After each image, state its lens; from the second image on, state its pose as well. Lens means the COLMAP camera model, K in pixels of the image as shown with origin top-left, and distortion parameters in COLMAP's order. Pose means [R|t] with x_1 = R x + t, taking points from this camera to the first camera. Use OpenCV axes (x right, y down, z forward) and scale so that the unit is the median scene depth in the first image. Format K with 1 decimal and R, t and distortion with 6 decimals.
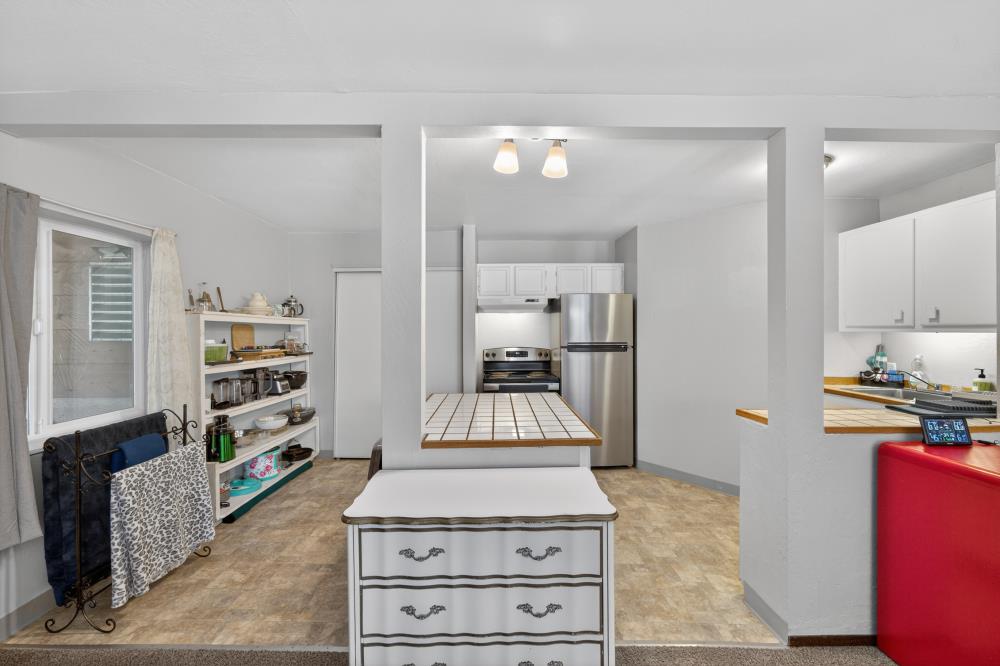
lens RADIAL K [[402.2, 0, 501.5], [0, 402.2, 328.4], [0, 0, 1]] dist [-0.003253, -0.000310]
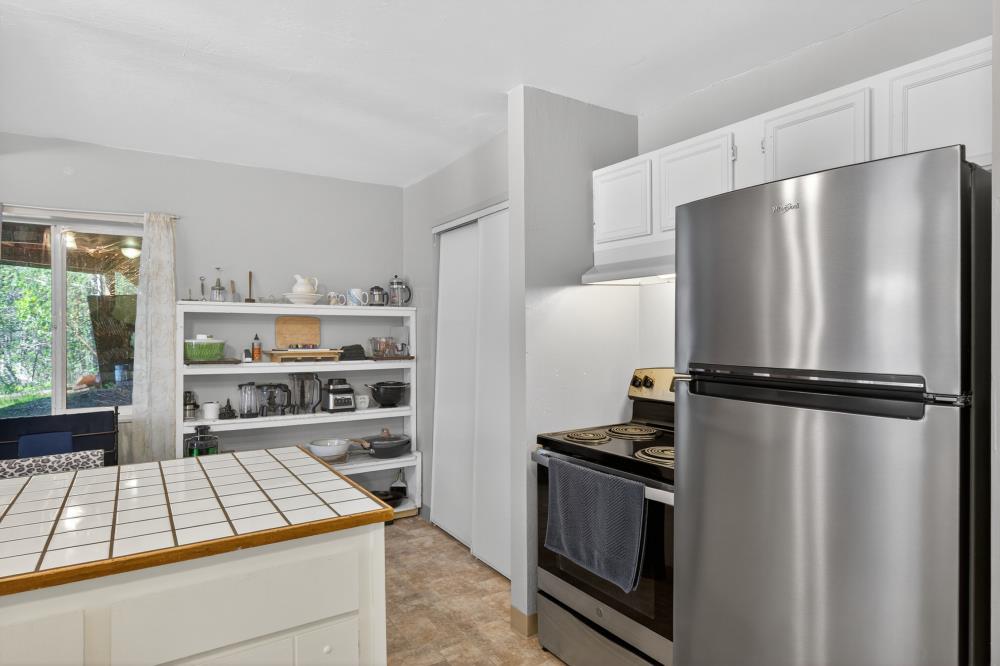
lens RADIAL K [[566.7, 0, 498.5], [0, 566.7, 334.1], [0, 0, 1]] dist [-0.004611, -0.000952]
pose [[0.519292, 0.011460, -0.854520, 0.553763], [0.003466, 0.999874, 0.015516, 0.009426], [0.854590, -0.011019, 0.519187, 0.820274]]
